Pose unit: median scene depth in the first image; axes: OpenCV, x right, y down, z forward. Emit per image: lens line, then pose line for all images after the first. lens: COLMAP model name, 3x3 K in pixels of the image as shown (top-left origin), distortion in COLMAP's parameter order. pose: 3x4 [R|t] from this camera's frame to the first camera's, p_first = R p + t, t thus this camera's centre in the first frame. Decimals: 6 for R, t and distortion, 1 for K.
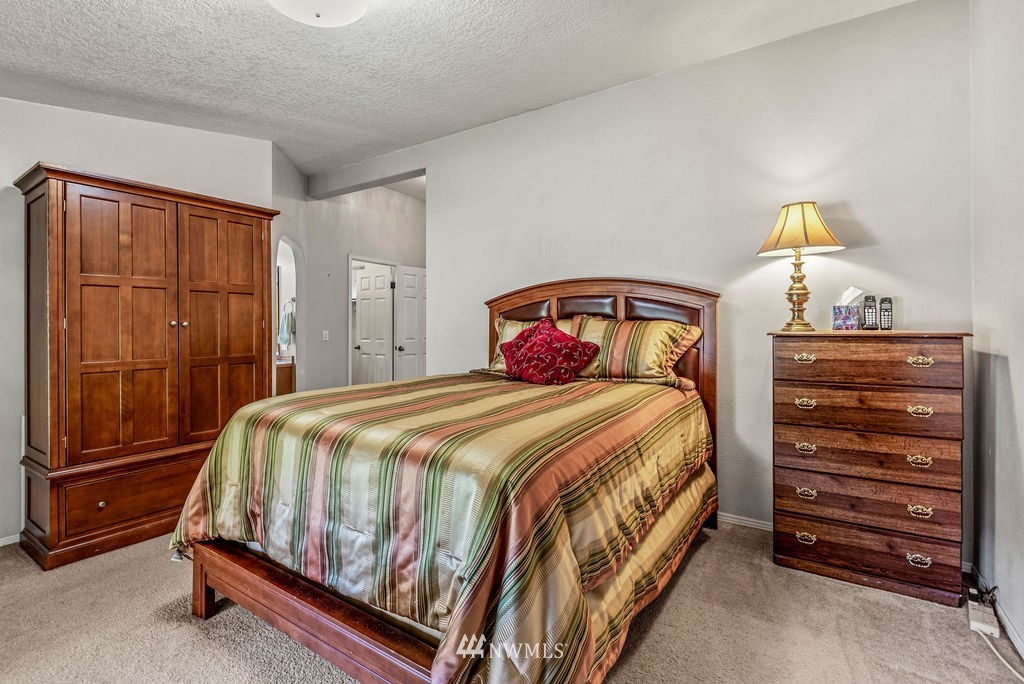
lens RADIAL K [[467.0, 0, 510.3], [0, 467.0, 334.4], [0, 0, 1]] dist [0.029646, -0.018351]
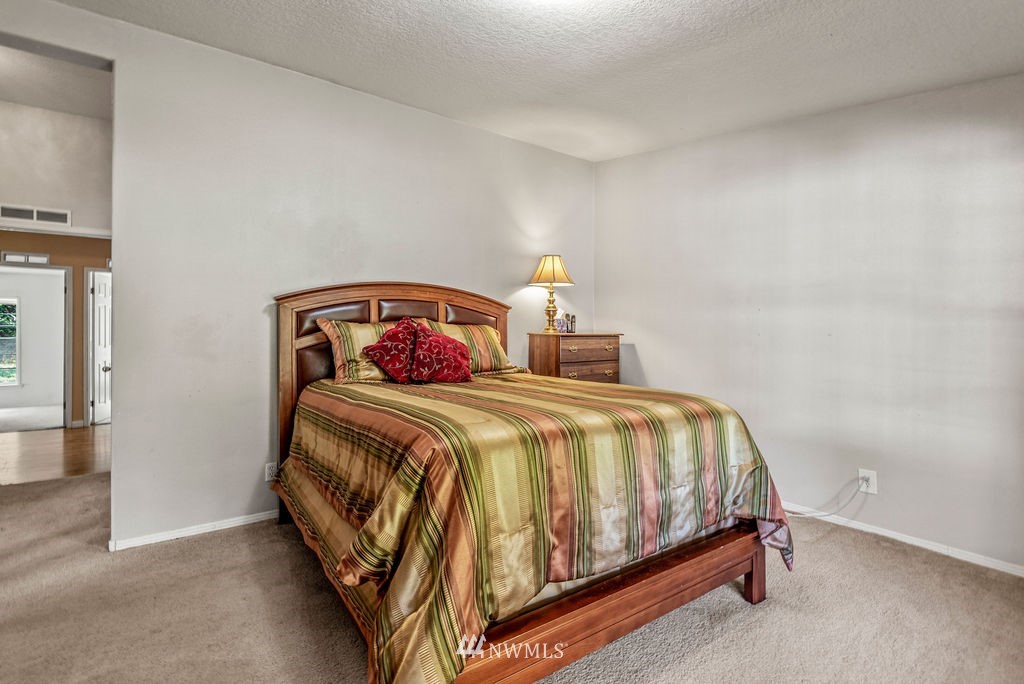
lens RADIAL K [[467.0, 0, 510.3], [0, 467.0, 334.4], [0, 0, 1]] dist [0.029646, -0.018351]
pose [[0.370022, 0.004521, 0.929012, -0.947943], [0.013738, 0.999852, -0.010338, 0.010984], [-0.928921, 0.016588, 0.369905, 0.543140]]
